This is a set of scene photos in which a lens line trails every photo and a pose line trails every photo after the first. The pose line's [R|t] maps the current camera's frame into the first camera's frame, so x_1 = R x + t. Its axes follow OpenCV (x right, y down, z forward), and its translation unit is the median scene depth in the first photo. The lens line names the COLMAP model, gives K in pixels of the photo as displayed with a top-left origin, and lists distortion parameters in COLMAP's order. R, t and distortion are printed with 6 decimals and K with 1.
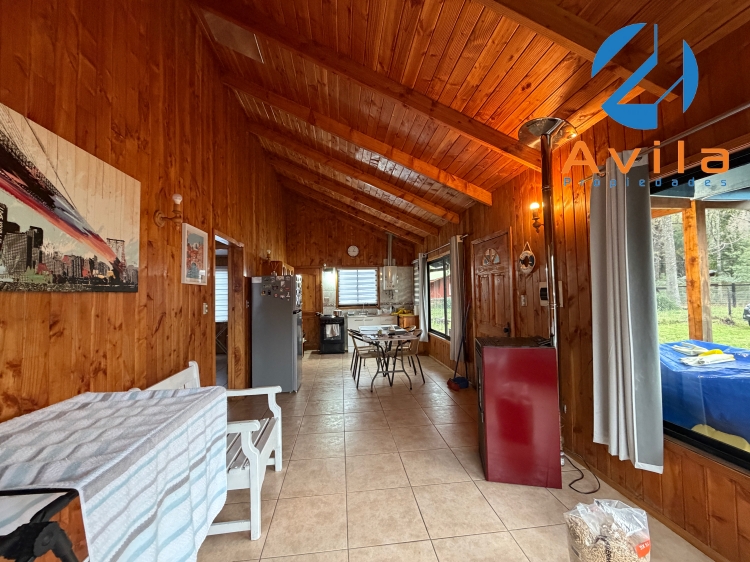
lens RADIAL K [[296.9, 0, 373.9], [0, 296.9, 282.1], [0, 0, 1]] dist [0.000395, -0.000185]
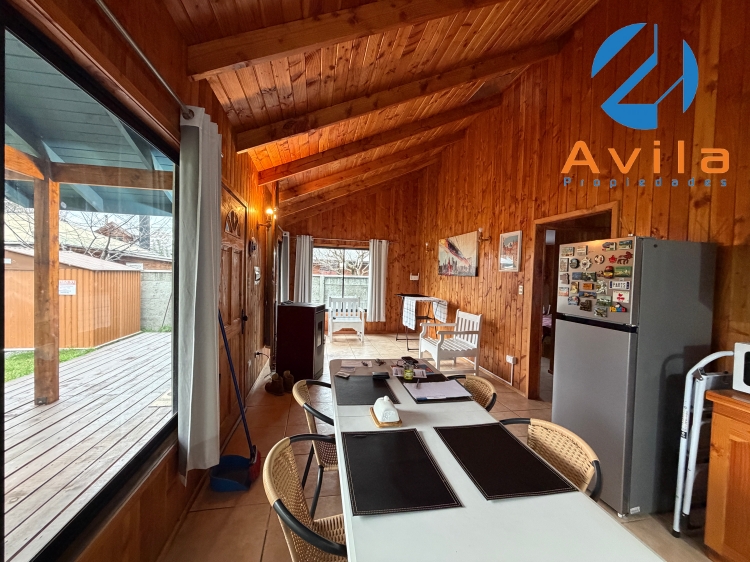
lens RADIAL K [[296.9, 0, 374.3], [0, 296.9, 282.5], [0, 0, 1]] dist [0.000395, -0.000185]
pose [[-0.996548, -0.006949, -0.082726, 0.106309], [-0.006435, 0.999958, -0.006483, 0.045475], [0.082768, -0.005929, -0.996551, 1.445490]]
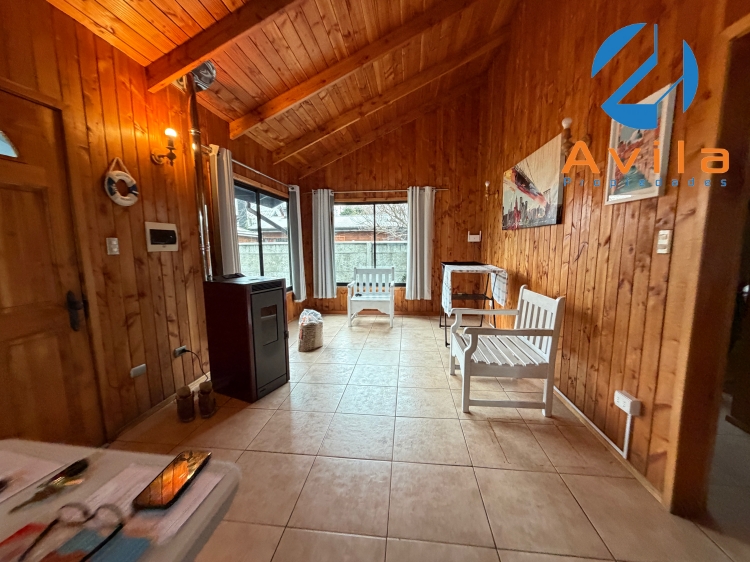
lens RADIAL K [[296.9, 0, 373.6], [0, 296.9, 281.7], [0, 0, 1]] dist [0.000395, -0.000185]
pose [[-0.973600, 0.001605, 0.228256, -0.132797], [0.022147, 0.995922, 0.087461, 0.066287], [-0.227185, 0.090207, -0.969665, 1.048195]]
